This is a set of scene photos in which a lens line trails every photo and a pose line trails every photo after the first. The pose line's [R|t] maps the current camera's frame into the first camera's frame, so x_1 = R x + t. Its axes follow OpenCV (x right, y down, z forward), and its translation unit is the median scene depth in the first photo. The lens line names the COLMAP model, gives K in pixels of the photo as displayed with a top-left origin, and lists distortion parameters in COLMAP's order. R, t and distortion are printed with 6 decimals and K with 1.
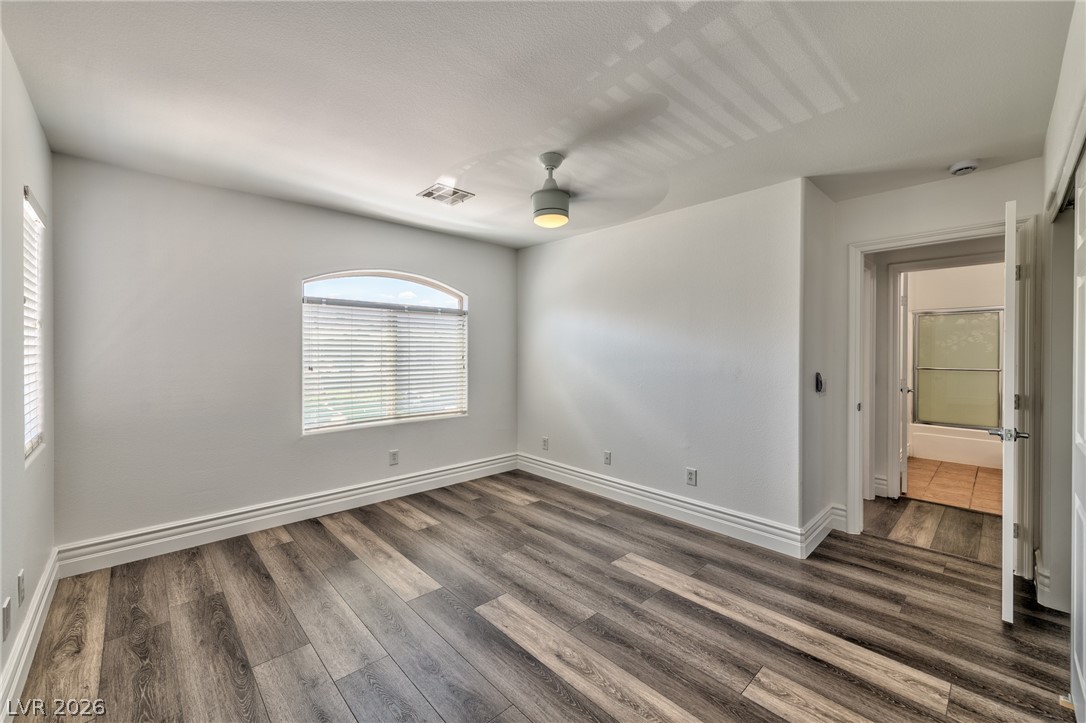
lens RADIAL K [[434.8, 0, 537.8], [0, 434.8, 363.1], [0, 0, 1]] dist [0.001477, -0.000433]
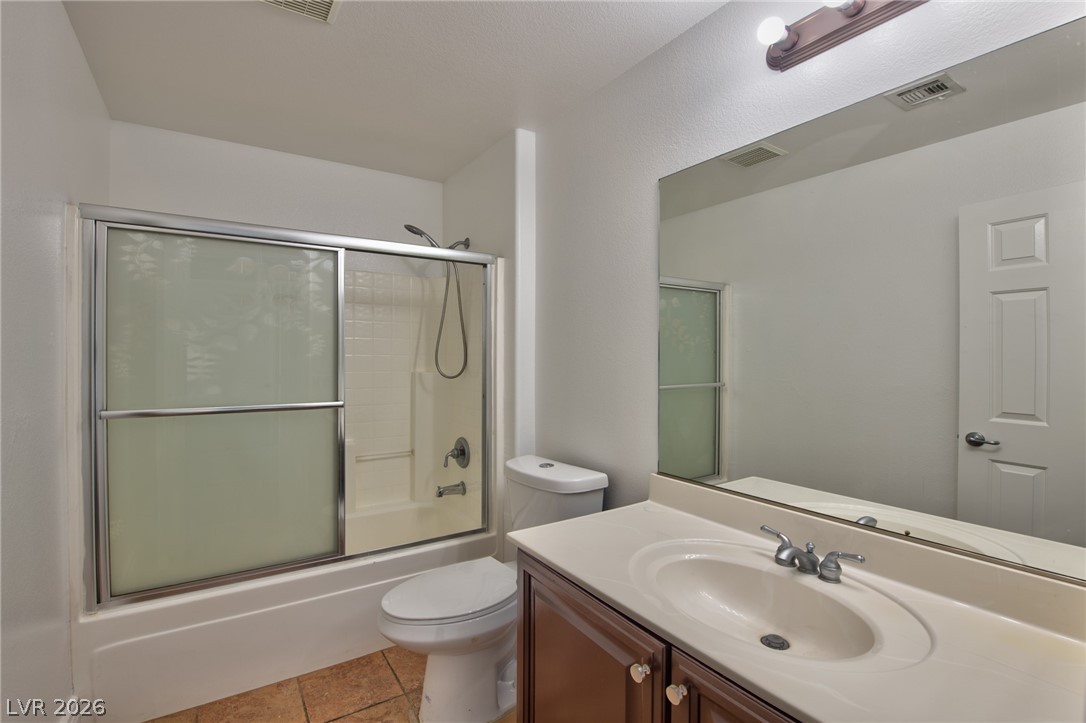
lens RADIAL K [[434.8, 0, 546.2], [0, 434.8, 368.2], [0, 0, 1]] dist [0.001477, -0.000433]
pose [[0.086428, -0.010834, 0.996199, 0.609564], [0.002436, 0.999940, 0.010664, -0.017473], [-0.996255, 0.001505, 0.086449, 0.685263]]
